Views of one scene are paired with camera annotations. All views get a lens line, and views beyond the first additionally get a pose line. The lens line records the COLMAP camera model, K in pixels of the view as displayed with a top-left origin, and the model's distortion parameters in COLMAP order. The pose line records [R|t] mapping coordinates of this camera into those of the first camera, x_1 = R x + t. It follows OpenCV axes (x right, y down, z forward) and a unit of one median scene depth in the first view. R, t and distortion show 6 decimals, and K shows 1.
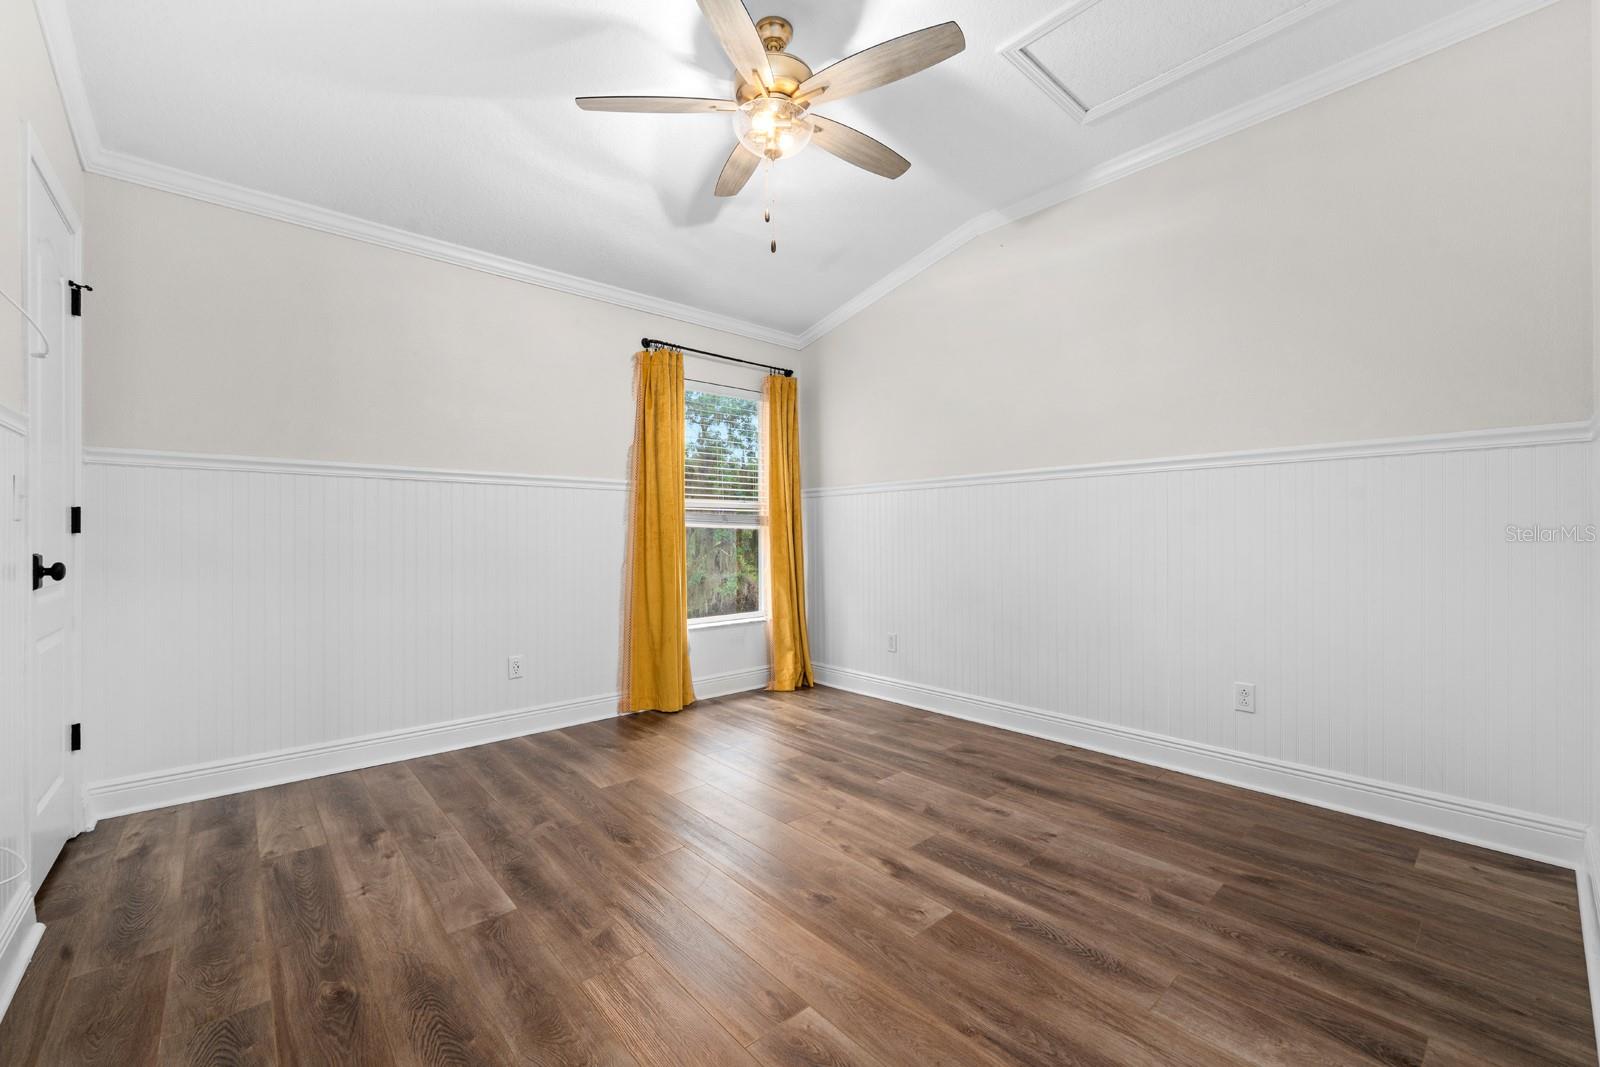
lens RADIAL K [[651.4, 0, 799.1], [0, 651.4, 537.2], [0, 0, 1]] dist [0.000745, -0.000484]
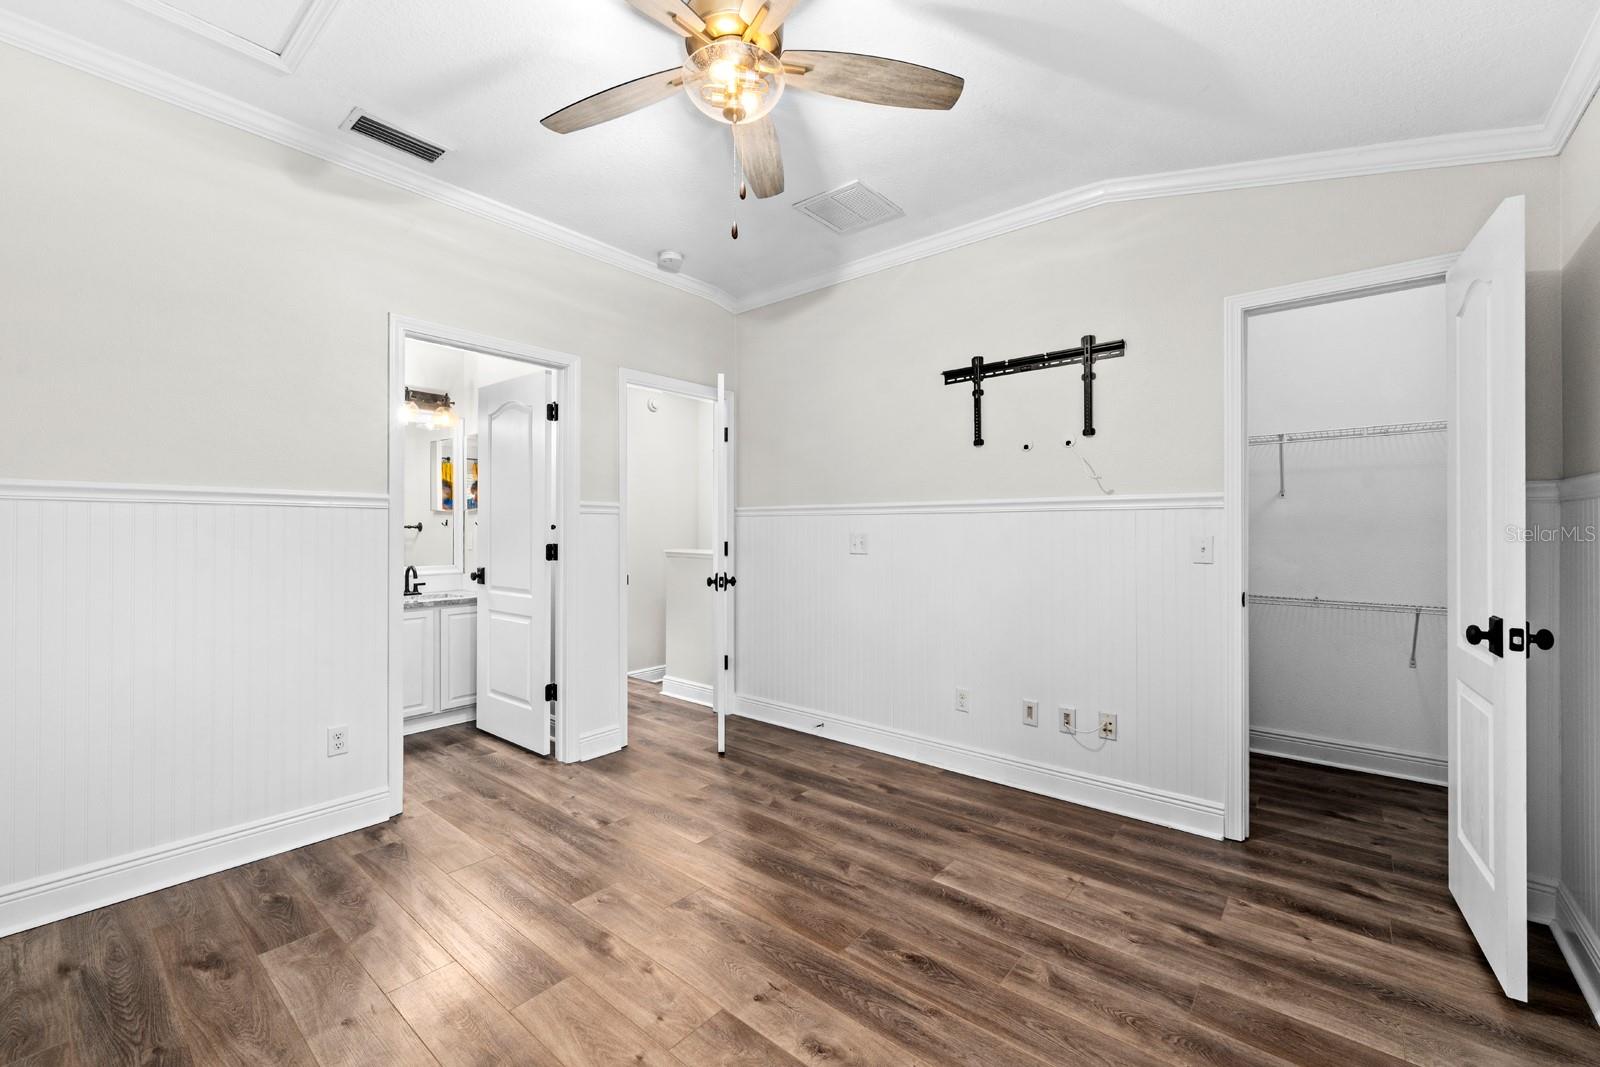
lens RADIAL K [[651.4, 0, 799.1], [0, 651.4, 537.2], [0, 0, 1]] dist [0.000745, -0.000484]
pose [[-0.988656, 0.007285, -0.150021, 0.000057], [0.004437, 0.999804, 0.019315, -0.096555], [0.150132, 0.018431, -0.988494, 1.904622]]
